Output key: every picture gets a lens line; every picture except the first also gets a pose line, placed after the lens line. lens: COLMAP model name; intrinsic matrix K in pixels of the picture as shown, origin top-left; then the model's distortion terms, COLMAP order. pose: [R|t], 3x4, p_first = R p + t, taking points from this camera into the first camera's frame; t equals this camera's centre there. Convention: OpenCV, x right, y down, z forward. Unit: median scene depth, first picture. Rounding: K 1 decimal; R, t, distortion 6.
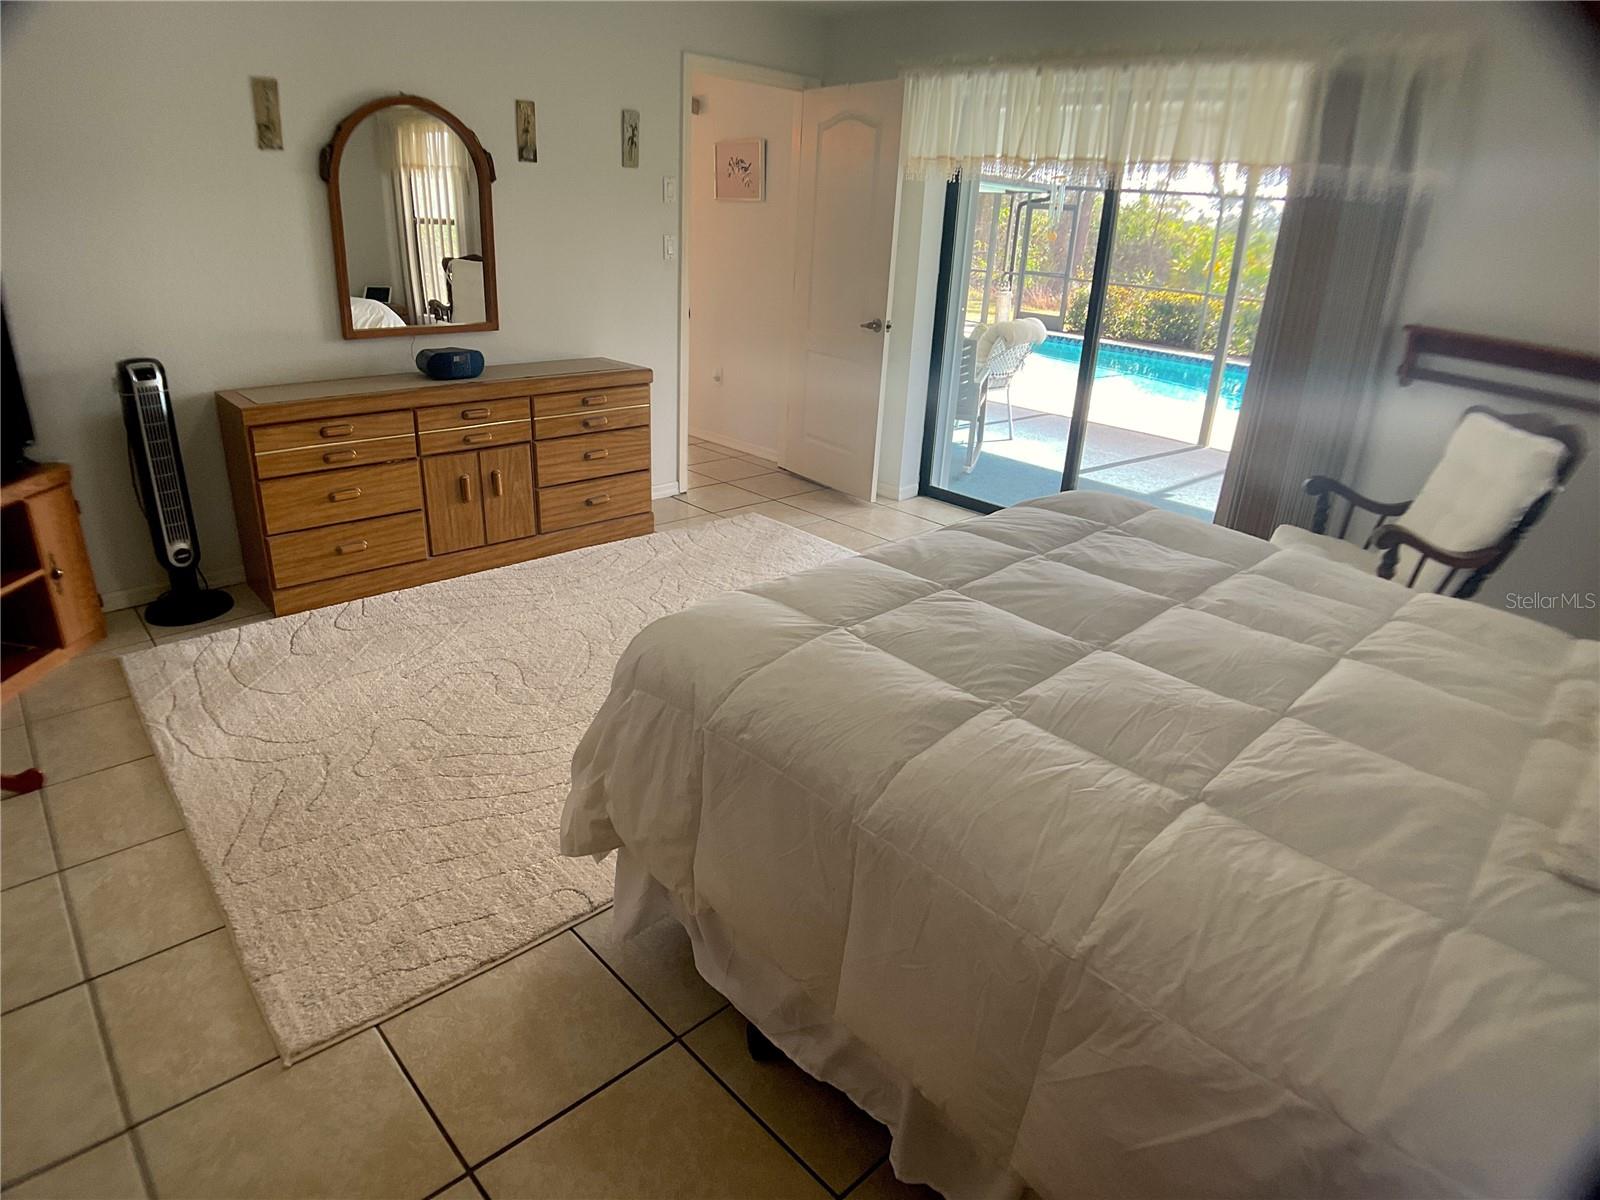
lens RADIAL K [[936.4, 0, 807.5], [0, 936.4, 596.4], [0, 0, 1]] dist [-0.080558, -0.007413]
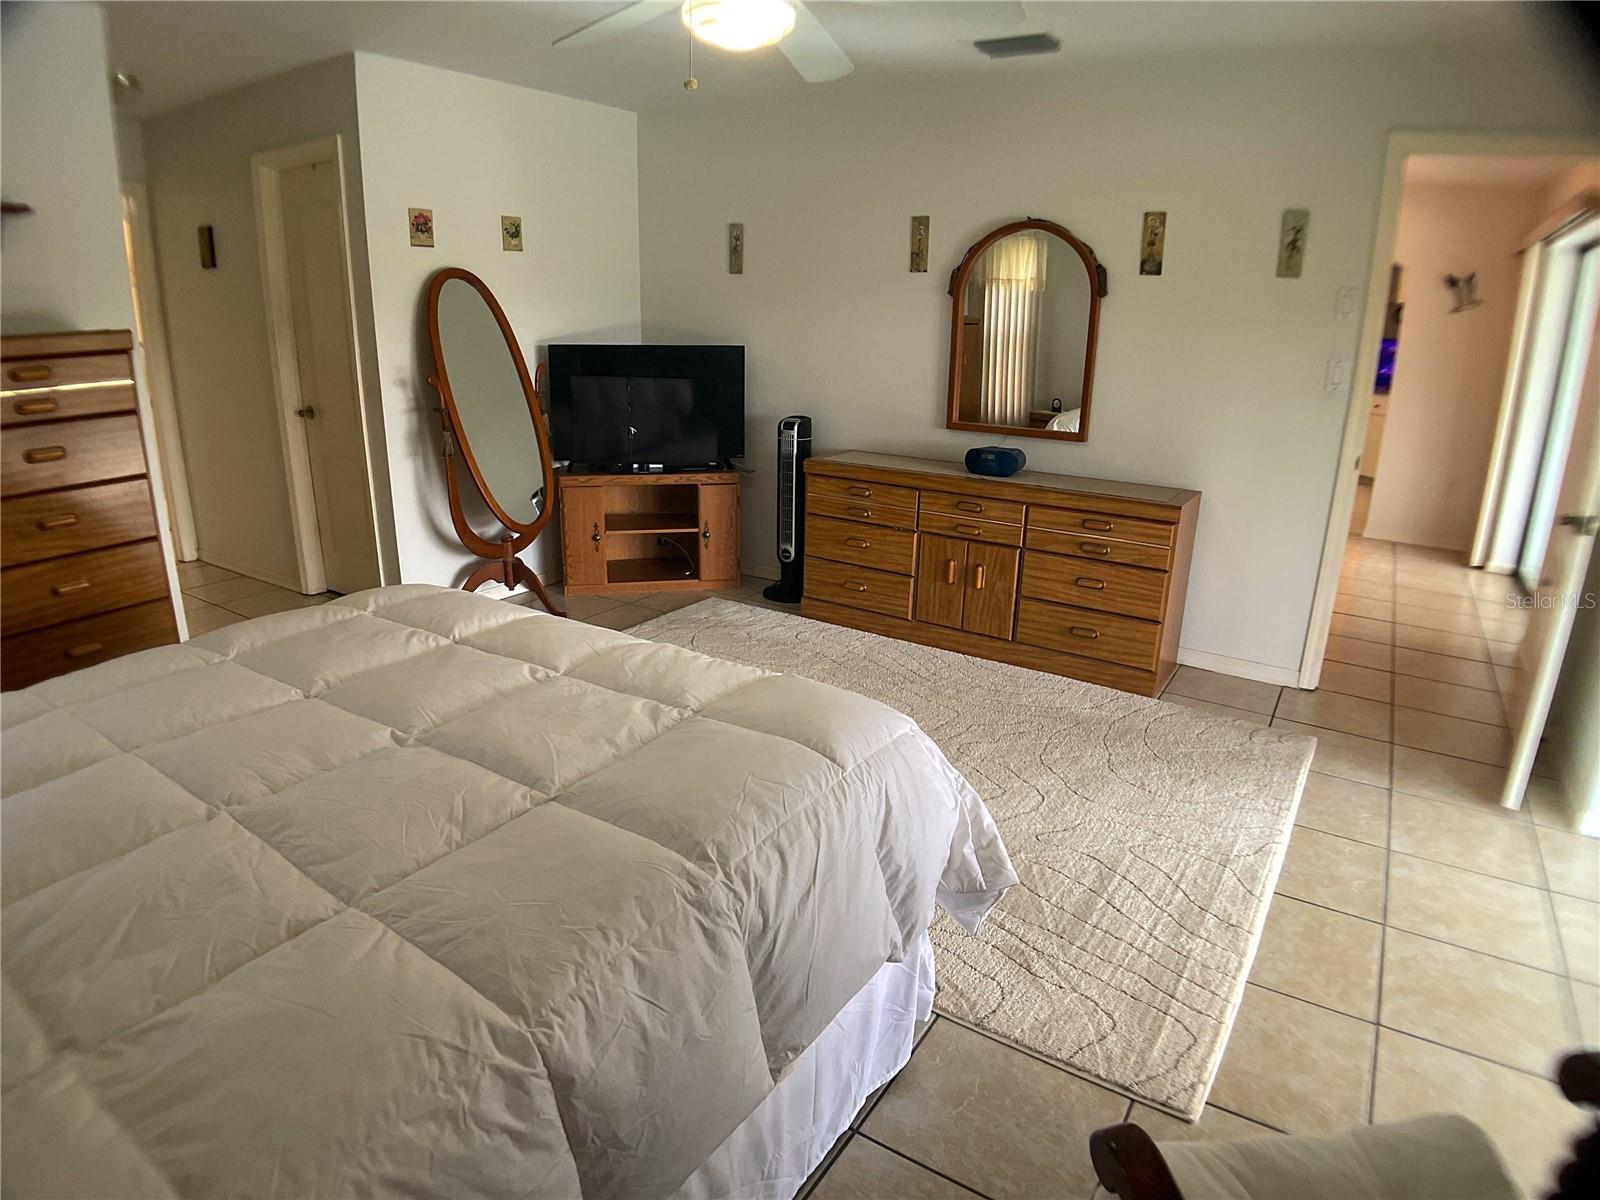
lens RADIAL K [[936.4, 0, 805.5], [0, 936.4, 596.4], [0, 0, 1]] dist [-0.080558, -0.007413]
pose [[0.223041, 0.243098, -0.944011, 0.617000], [-0.377297, 0.914457, 0.146344, -0.181820], [0.898833, 0.323531, 0.295681, 0.523737]]
